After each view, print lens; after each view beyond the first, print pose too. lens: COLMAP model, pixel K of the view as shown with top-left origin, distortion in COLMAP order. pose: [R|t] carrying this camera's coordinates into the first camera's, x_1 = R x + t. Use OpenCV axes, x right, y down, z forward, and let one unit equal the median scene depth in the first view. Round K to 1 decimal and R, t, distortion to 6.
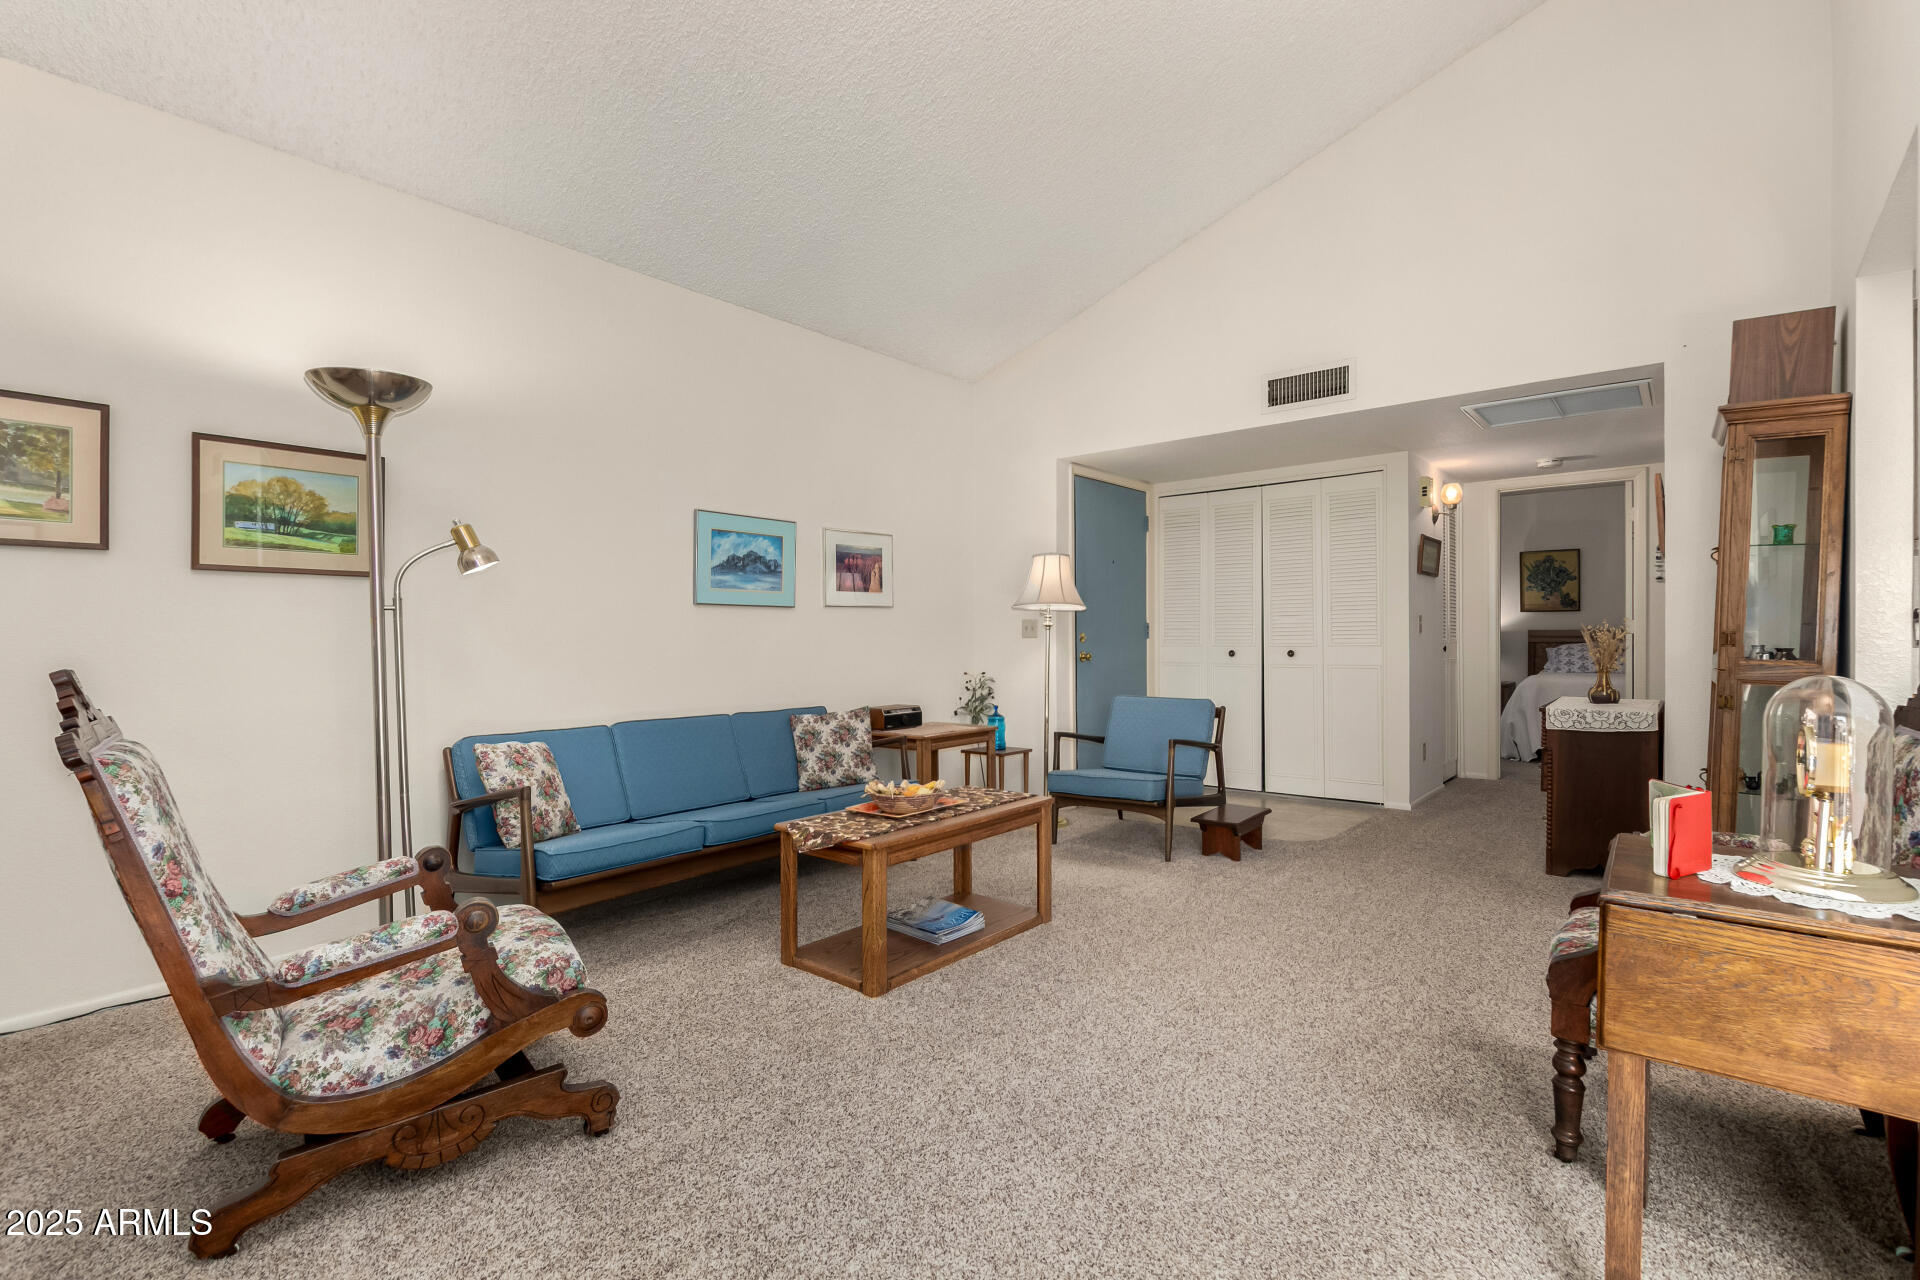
lens RADIAL K [[877.6, 0, 969.8], [0, 877.6, 643.6], [0, 0, 1]] dist [0.003018, 0.000309]
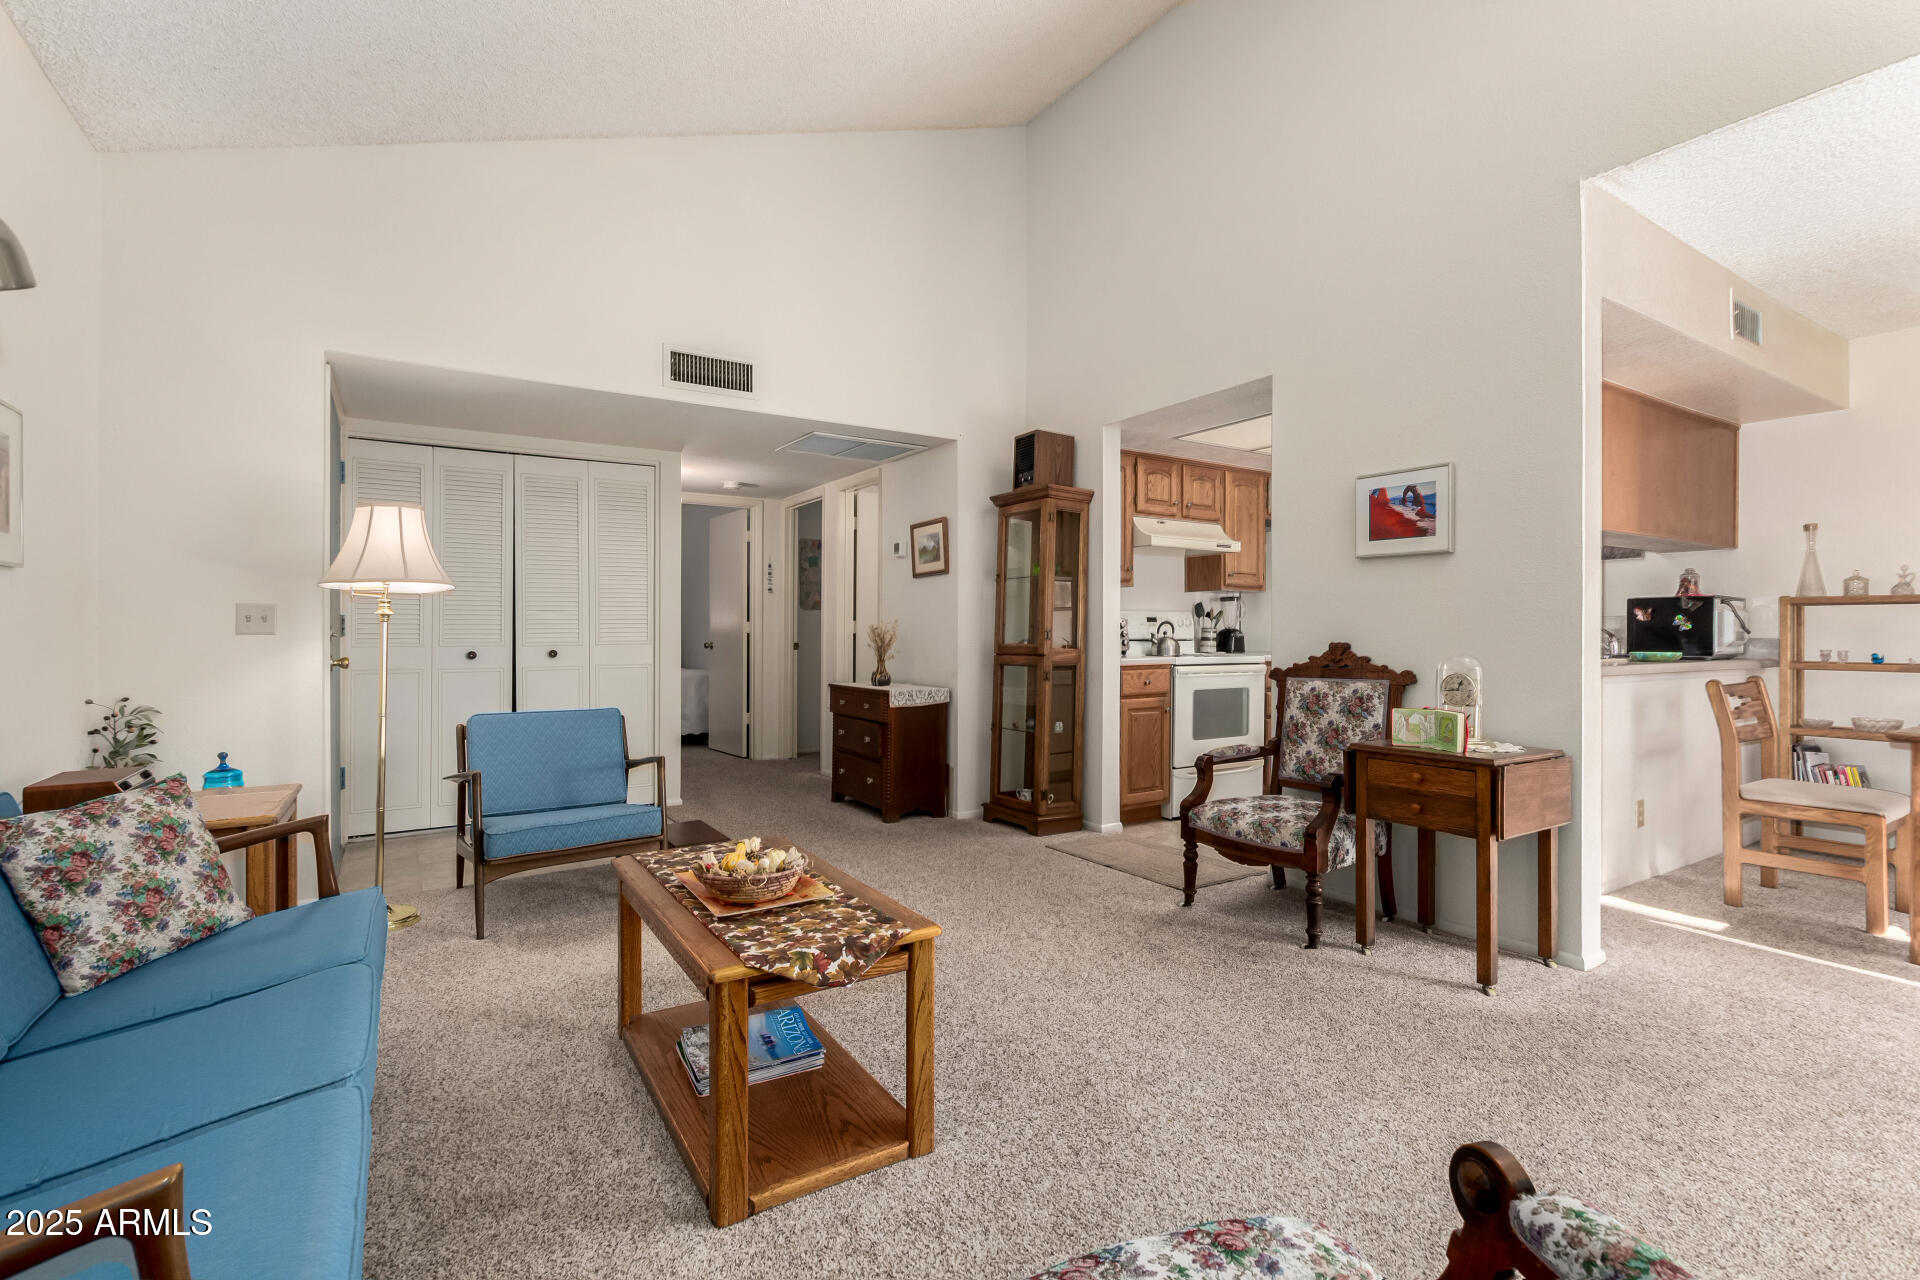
lens RADIAL K [[877.6, 0, 965.6], [0, 877.6, 642.5], [0, 0, 1]] dist [0.003018, 0.000309]
pose [[0.311441, -0.005138, 0.950251, -0.456772], [0.007339, 0.999969, 0.003002, 0.001114], [-0.950237, 0.006039, 0.311469, 0.459094]]
